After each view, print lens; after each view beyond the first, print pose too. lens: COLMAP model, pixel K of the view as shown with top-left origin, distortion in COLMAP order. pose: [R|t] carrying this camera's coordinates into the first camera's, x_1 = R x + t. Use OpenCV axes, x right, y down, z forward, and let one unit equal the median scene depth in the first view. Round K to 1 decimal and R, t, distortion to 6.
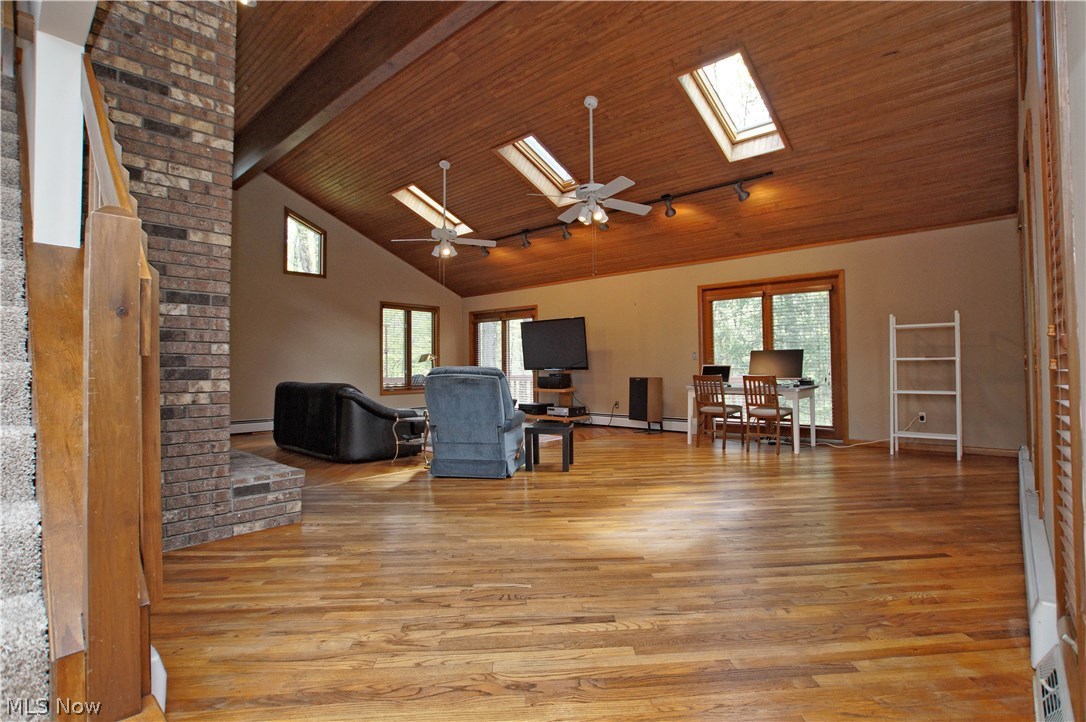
lens RADIAL K [[509.6, 0, 546.7], [0, 509.6, 350.2], [0, 0, 1]] dist [0.000389, 0.000063]
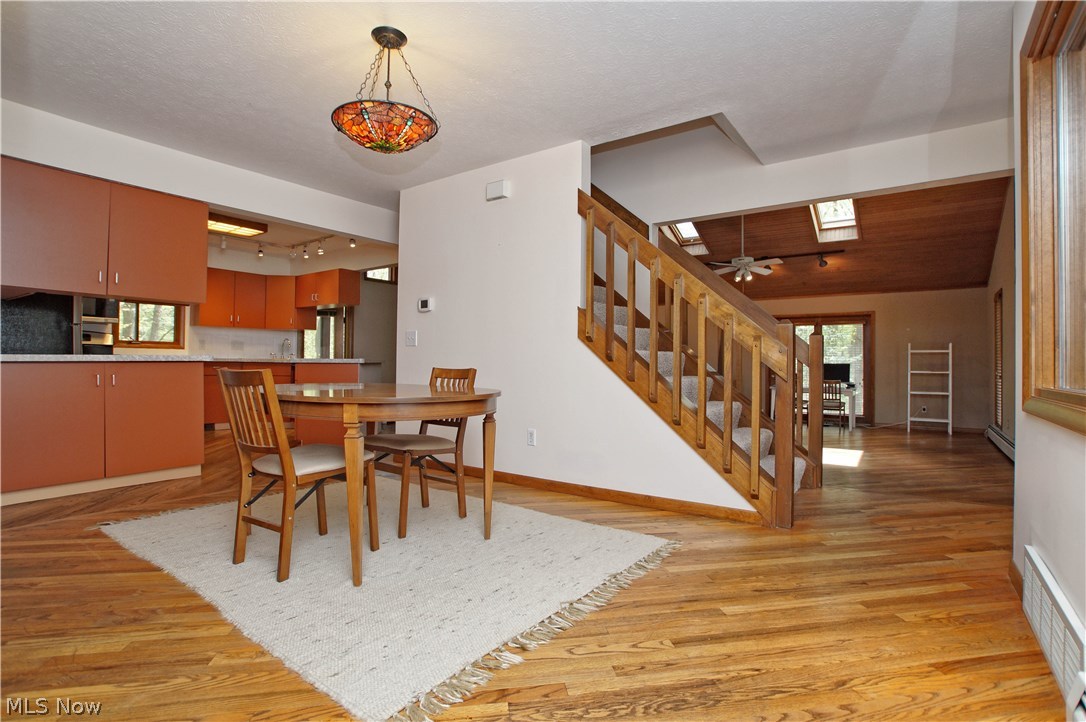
lens RADIAL K [[509.6, 0, 546.7], [0, 509.6, 350.2], [0, 0, 1]] dist [0.000389, 0.000063]
pose [[0.991529, 0.021200, 0.128146, -0.631183], [-0.021836, 0.999755, 0.003562, -0.030003], [-0.128039, -0.006330, 0.991749, -0.415545]]
